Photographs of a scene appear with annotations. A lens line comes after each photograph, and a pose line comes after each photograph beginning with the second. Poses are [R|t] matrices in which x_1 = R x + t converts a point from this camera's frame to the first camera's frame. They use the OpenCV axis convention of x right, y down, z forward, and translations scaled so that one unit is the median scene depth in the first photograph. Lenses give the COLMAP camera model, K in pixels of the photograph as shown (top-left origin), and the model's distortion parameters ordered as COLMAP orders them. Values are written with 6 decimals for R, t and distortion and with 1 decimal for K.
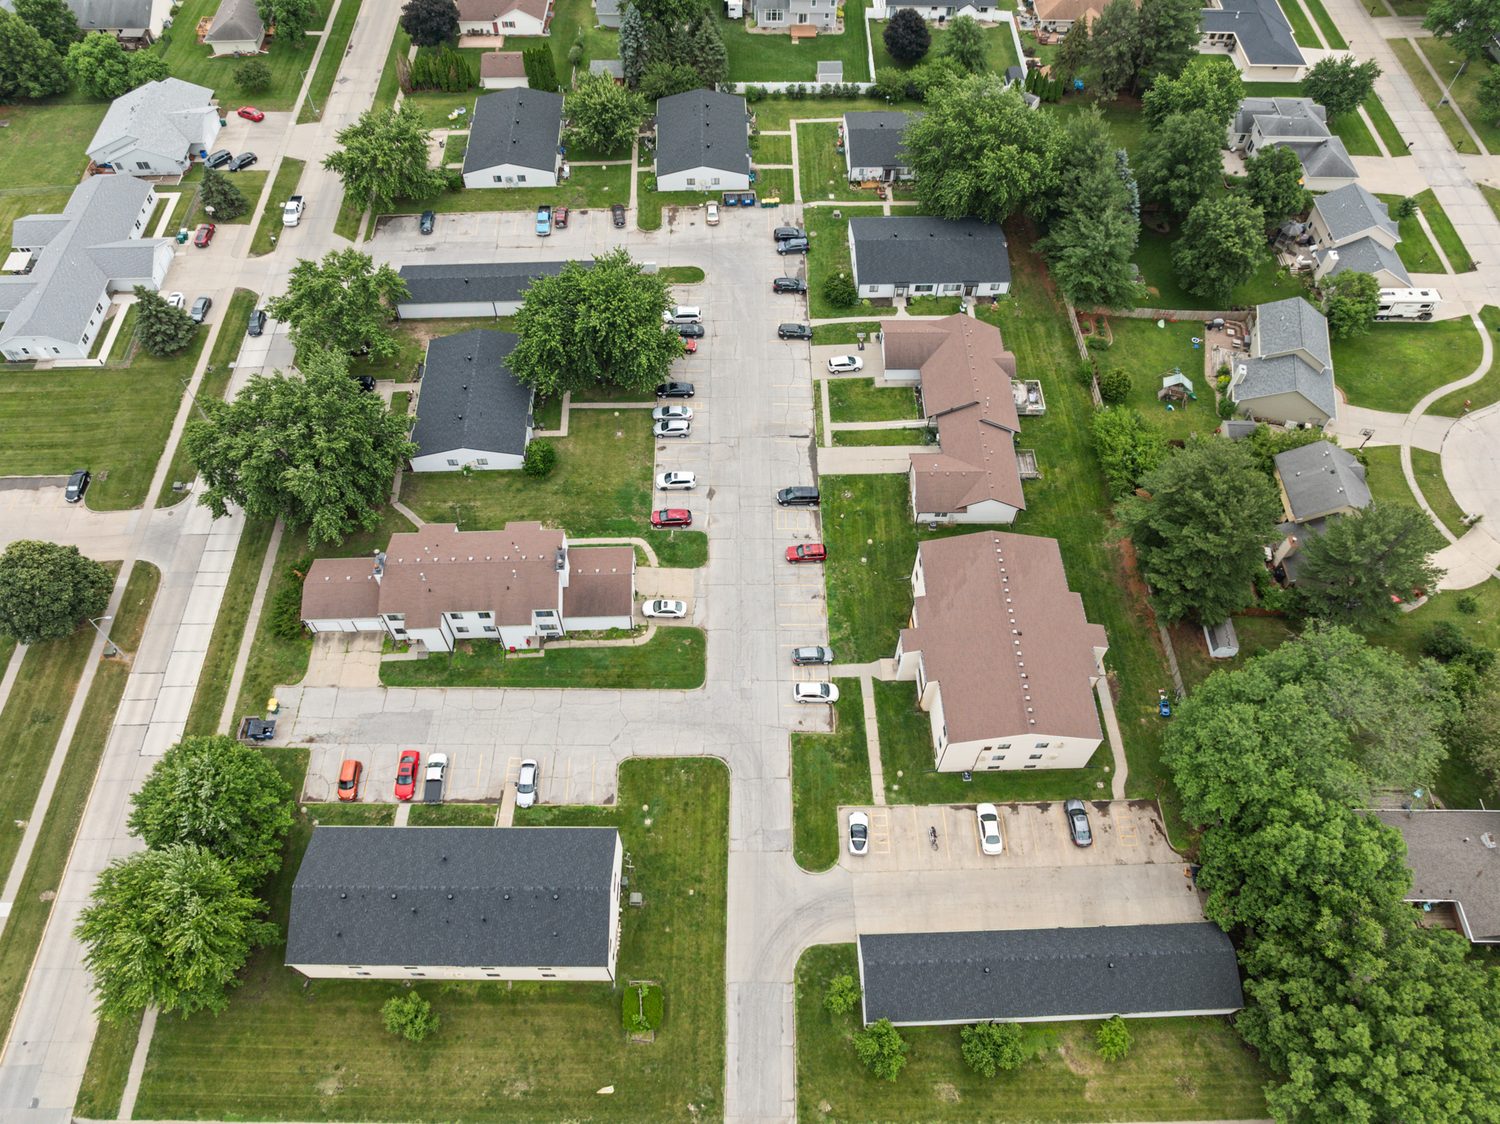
lens RADIAL K [[1056.7, 0, 750.0], [0, 1056.7, 562.0], [0, 0, 1]] dist [-0.038430, 0.000293]
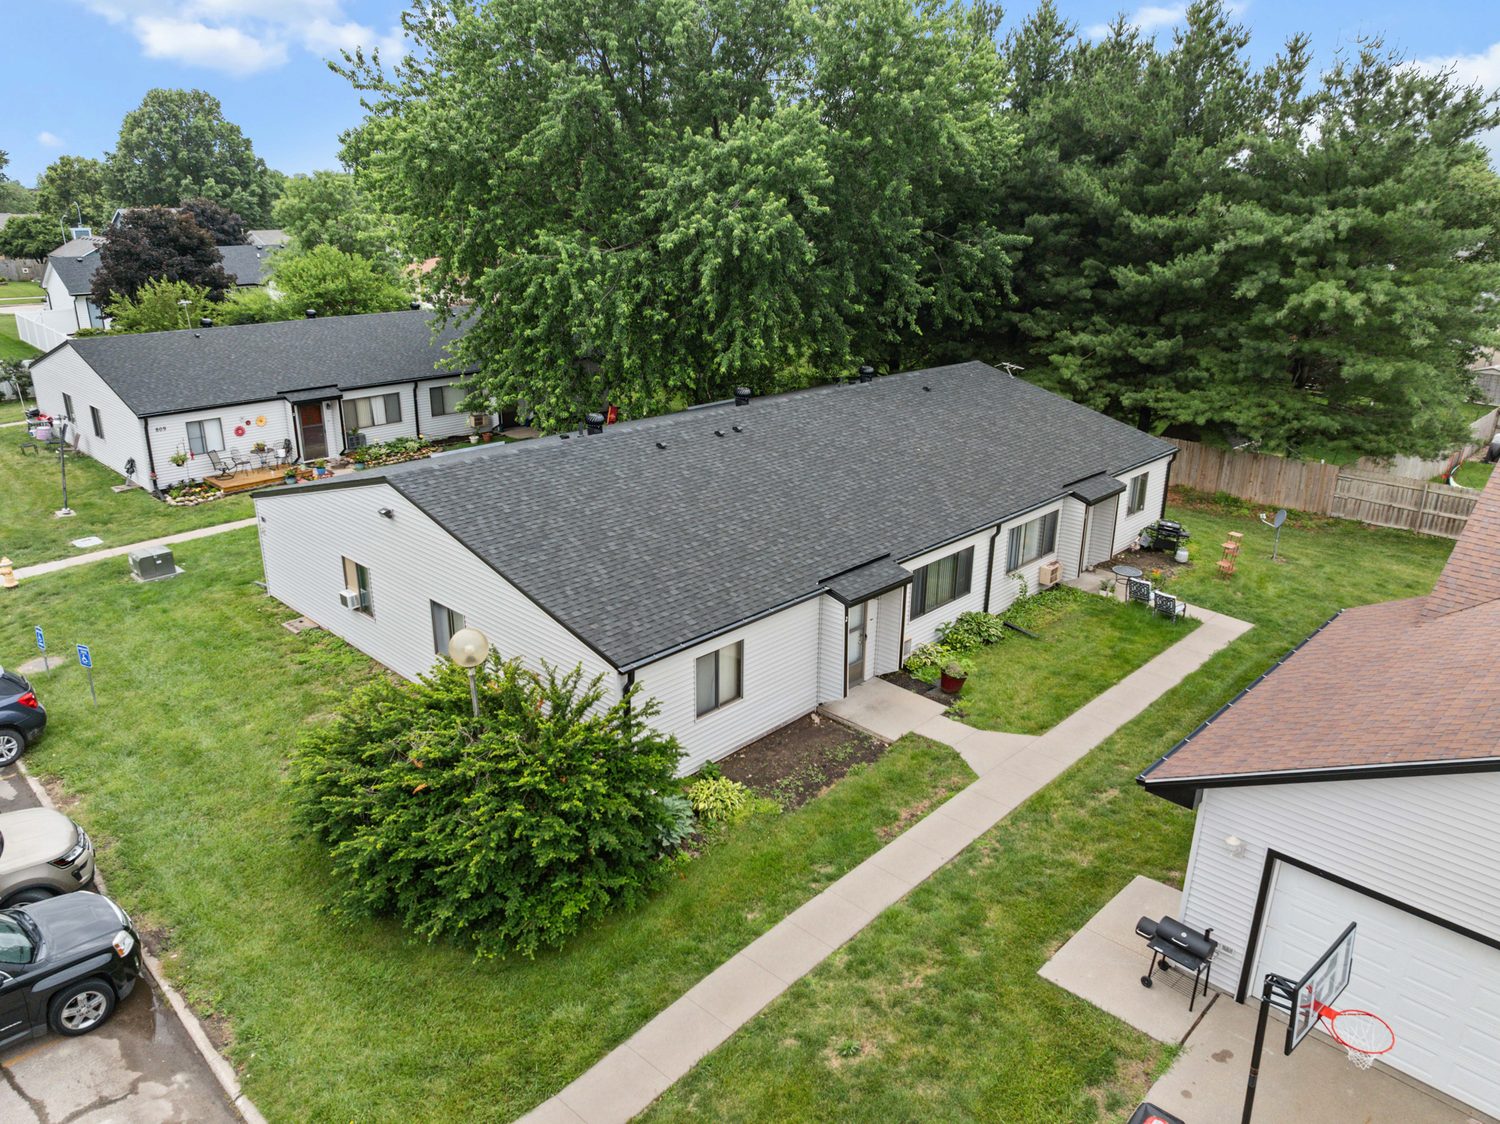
lens RADIAL K [[1056.7, 0, 750.0], [0, 1056.7, 562.0], [0, 0, 1]] dist [-0.038430, 0.000293]
pose [[0.709068, -0.238188, 0.663693, 0.048059], [0.583748, 0.726264, -0.363014, -0.273894], [-0.395551, 0.644831, 0.654013, 1.120254]]
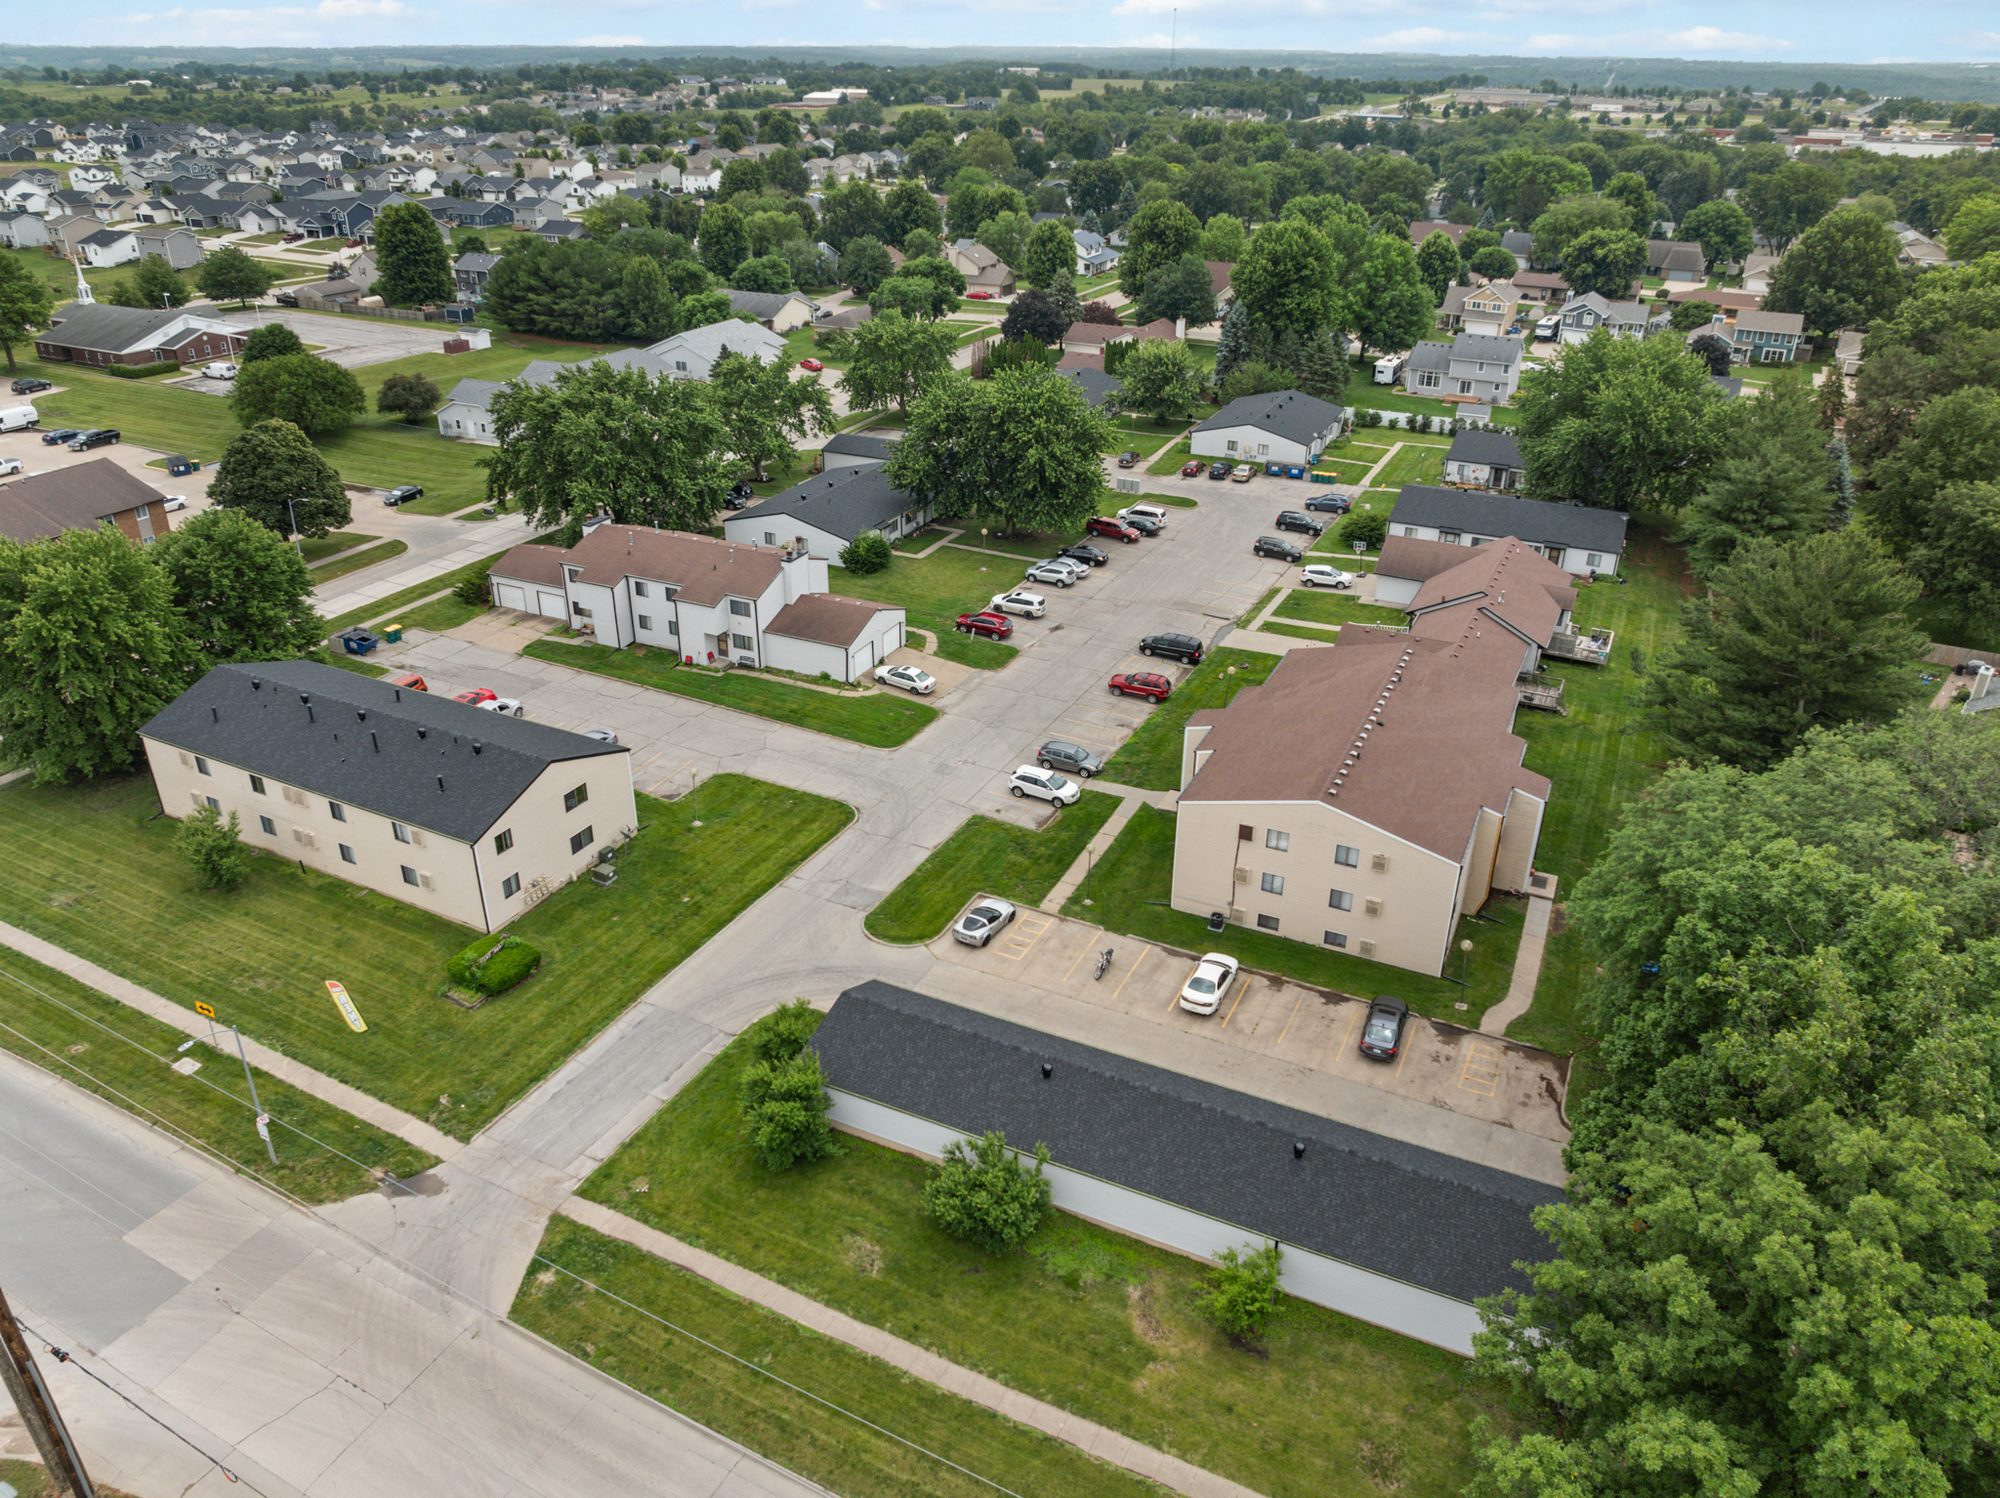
lens RADIAL K [[1408.9, 0, 1000.0], [0, 1408.9, 749.0], [0, 0, 1]] dist [-0.038430, 0.000293]
pose [[0.890021, 0.207362, -0.406033, 0.350328], [-0.380463, 0.828529, -0.410839, 0.430341], [0.251218, 0.520136, 0.816302, 0.299244]]
